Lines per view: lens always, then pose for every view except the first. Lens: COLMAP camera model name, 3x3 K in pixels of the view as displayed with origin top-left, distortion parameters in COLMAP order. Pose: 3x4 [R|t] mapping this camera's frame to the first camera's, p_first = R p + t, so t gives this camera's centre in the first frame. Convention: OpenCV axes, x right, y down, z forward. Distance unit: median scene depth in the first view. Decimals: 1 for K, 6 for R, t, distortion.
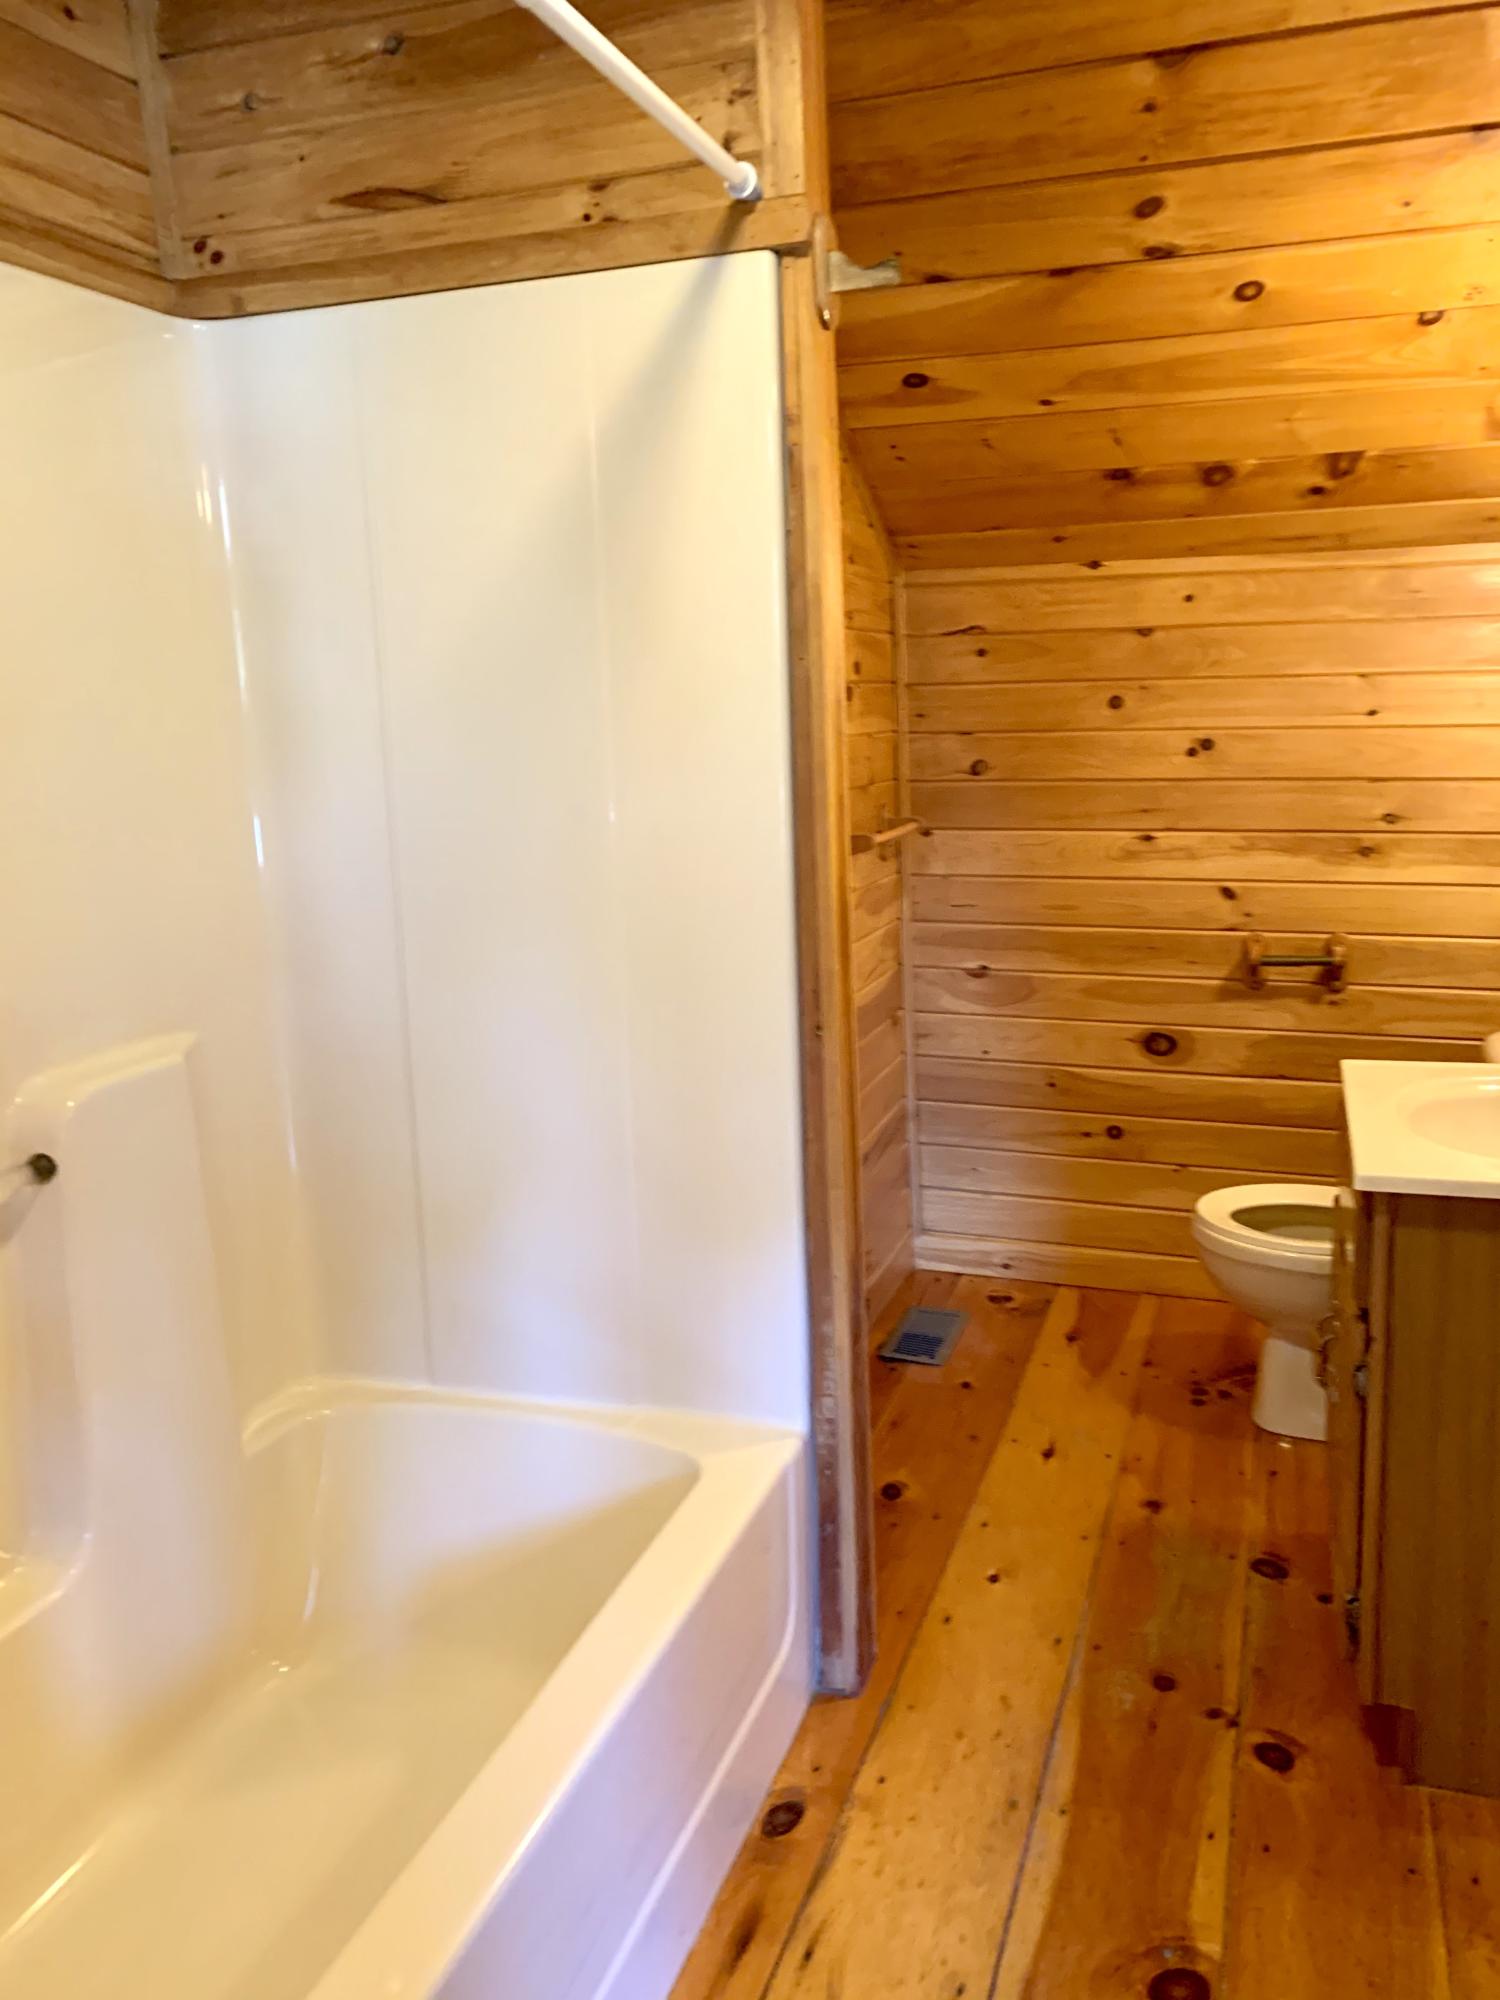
lens RADIAL K [[1573.7, 0, 758.6], [0, 1573.7, 1007.3], [0, 0, 1]] dist [0.011808, -0.005357]
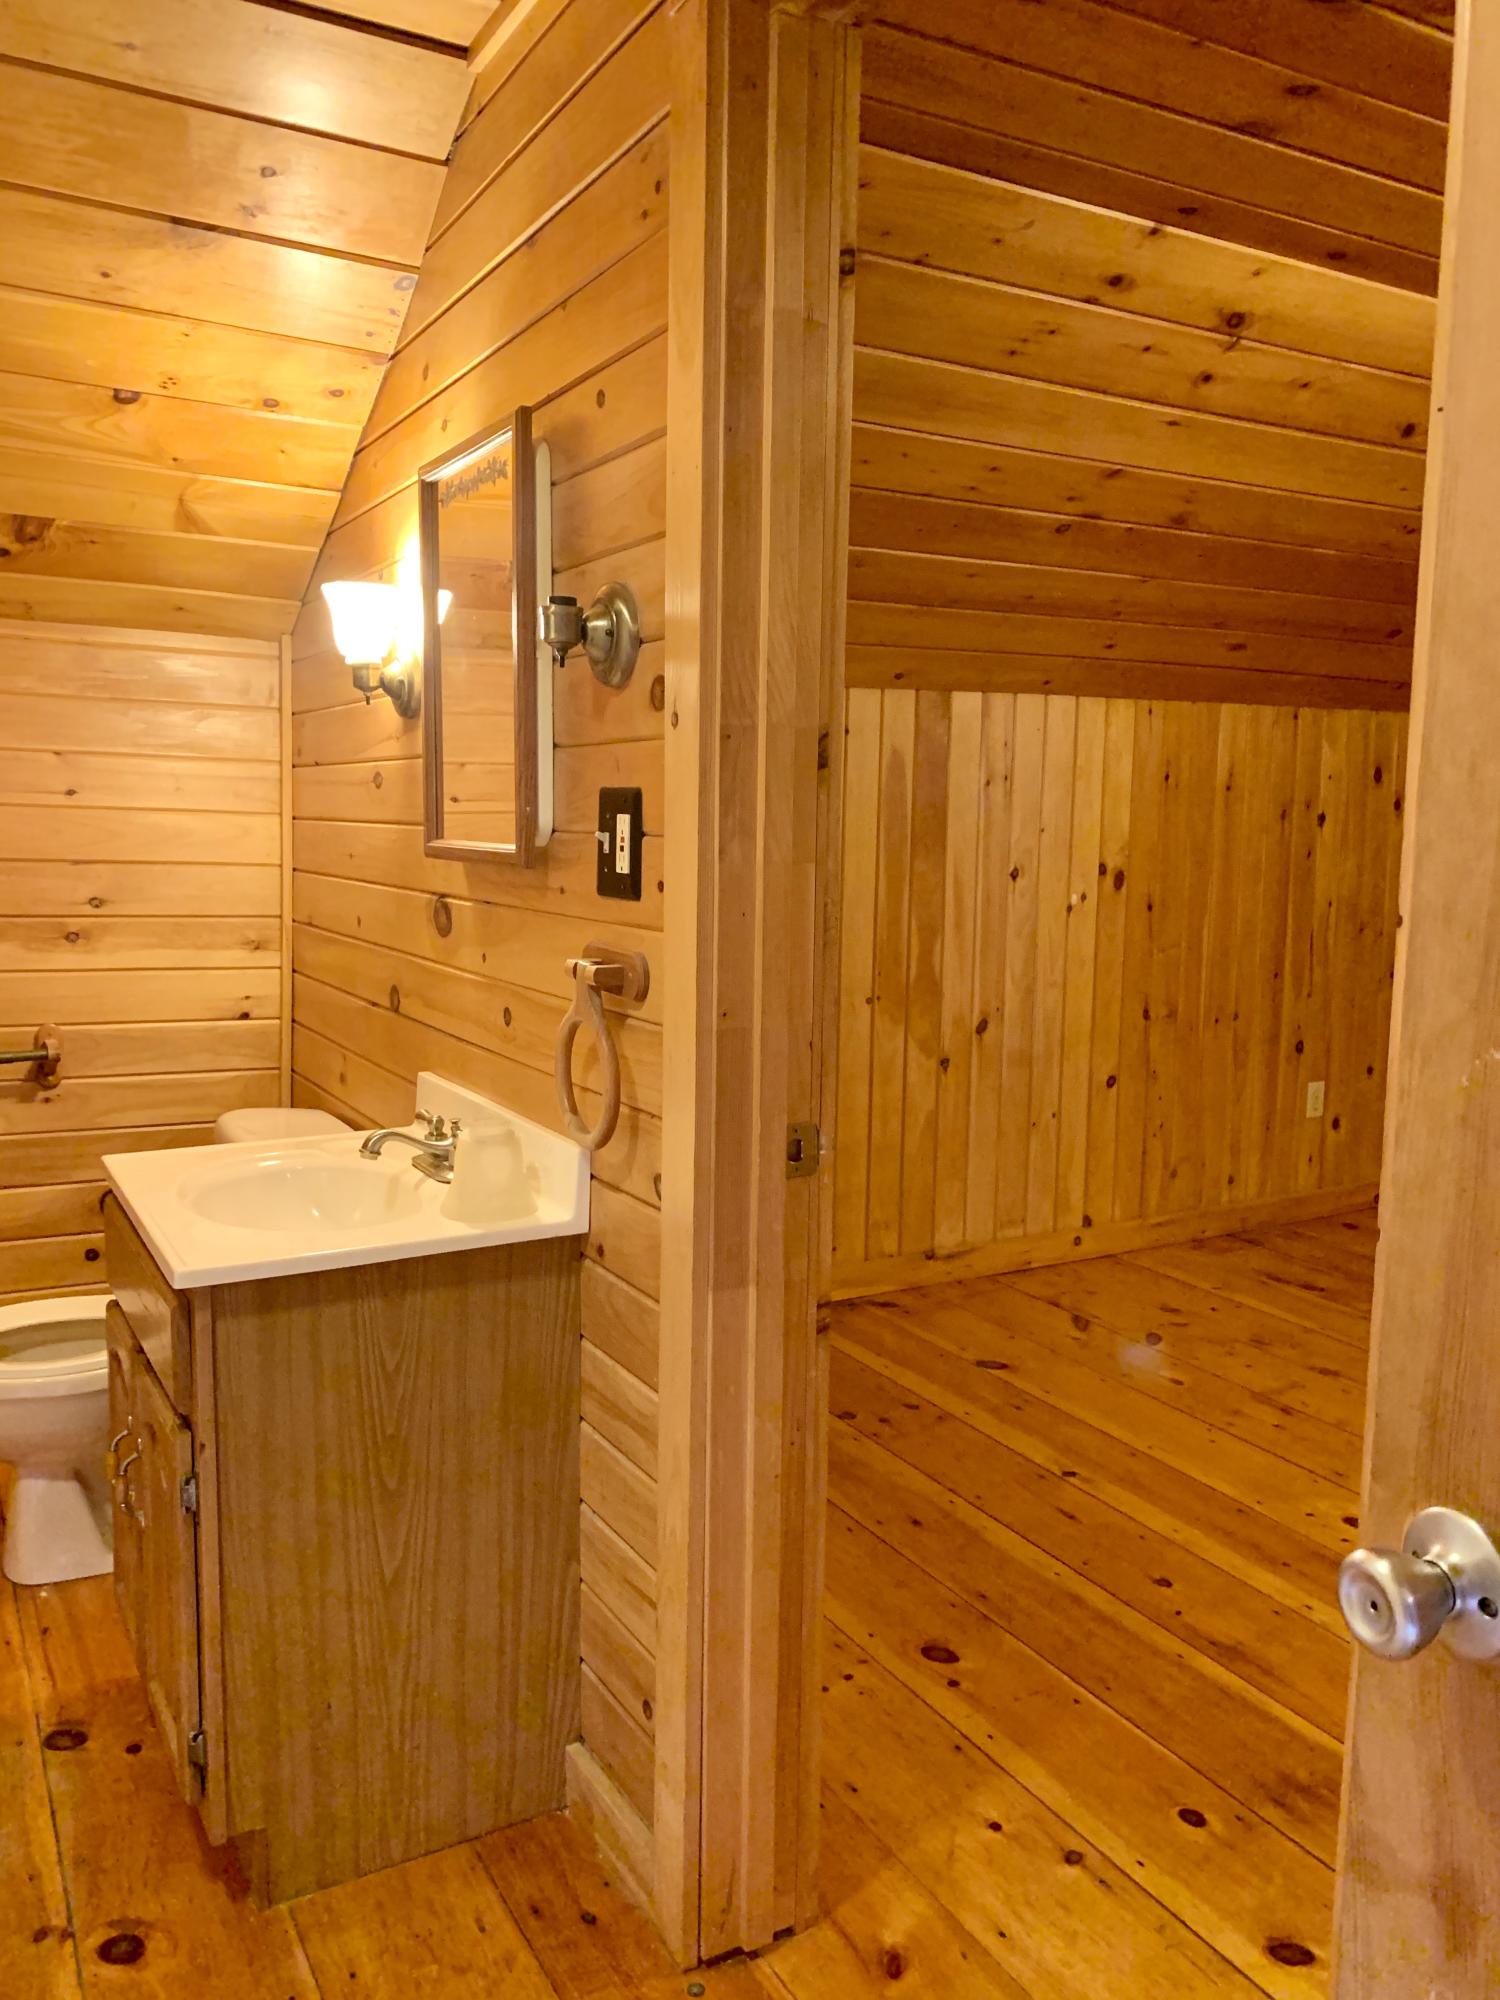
lens RADIAL K [[1573.7, 0, 749.2], [0, 1573.7, 987.6], [0, 0, 1]] dist [0.011808, -0.005357]
pose [[0.665764, -0.040142, 0.745081, -0.065605], [0.094057, 0.995102, -0.030433, -0.001612], [-0.740210, 0.090342, 0.666279, 0.085740]]
